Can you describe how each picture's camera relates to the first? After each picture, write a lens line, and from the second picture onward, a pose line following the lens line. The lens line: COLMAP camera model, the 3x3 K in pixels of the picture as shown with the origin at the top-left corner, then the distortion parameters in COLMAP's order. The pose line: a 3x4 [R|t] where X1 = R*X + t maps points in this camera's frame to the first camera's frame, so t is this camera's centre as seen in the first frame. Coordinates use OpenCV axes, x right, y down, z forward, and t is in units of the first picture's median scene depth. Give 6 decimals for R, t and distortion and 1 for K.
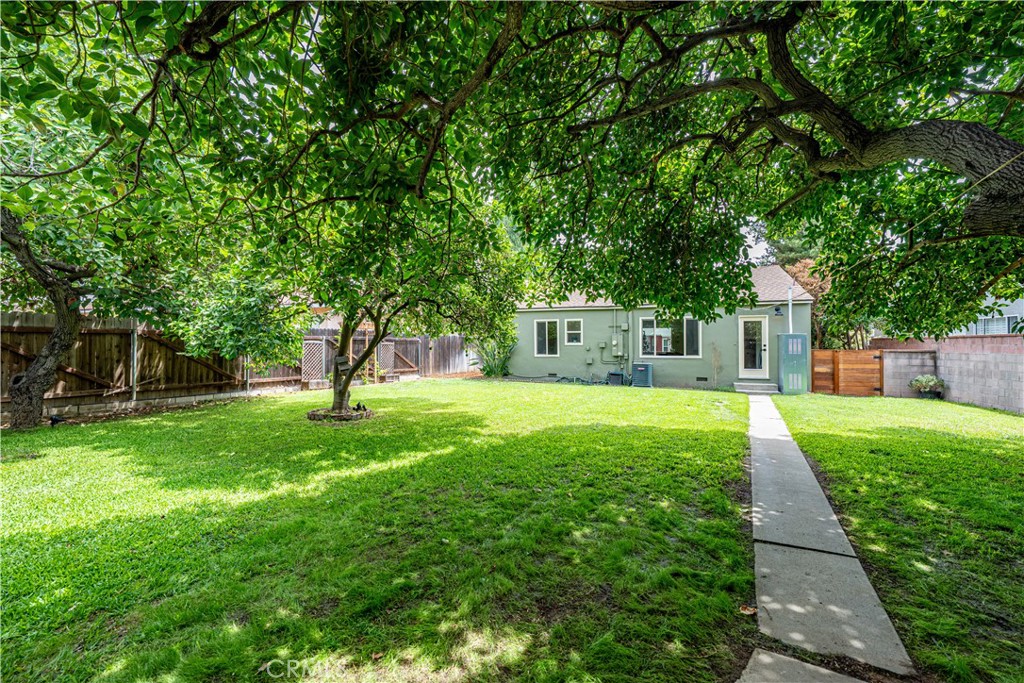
lens RADIAL K [[437.1, 0, 504.3], [0, 437.1, 339.9], [0, 0, 1]] dist [0.002552, 0.000504]
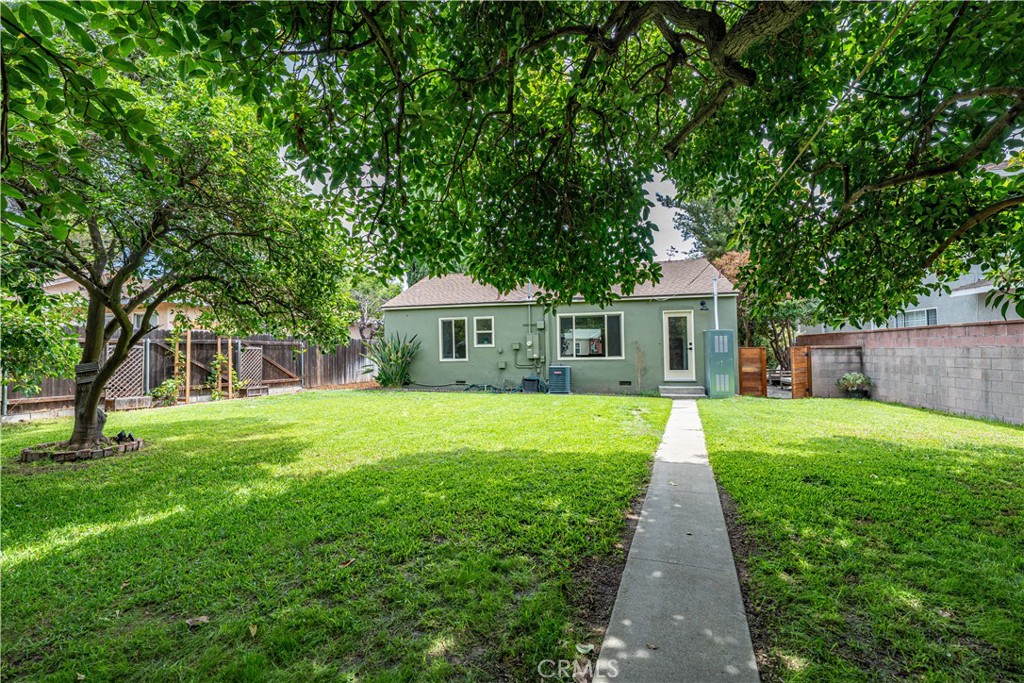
lens RADIAL K [[437.1, 0, 520.6], [0, 437.1, 339.8], [0, 0, 1]] dist [0.002552, 0.000504]
pose [[0.990676, -0.011217, 0.135774, 0.221575], [0.013639, 0.999764, -0.016919, 0.025790], [-0.135552, 0.018613, 0.990595, 0.276200]]
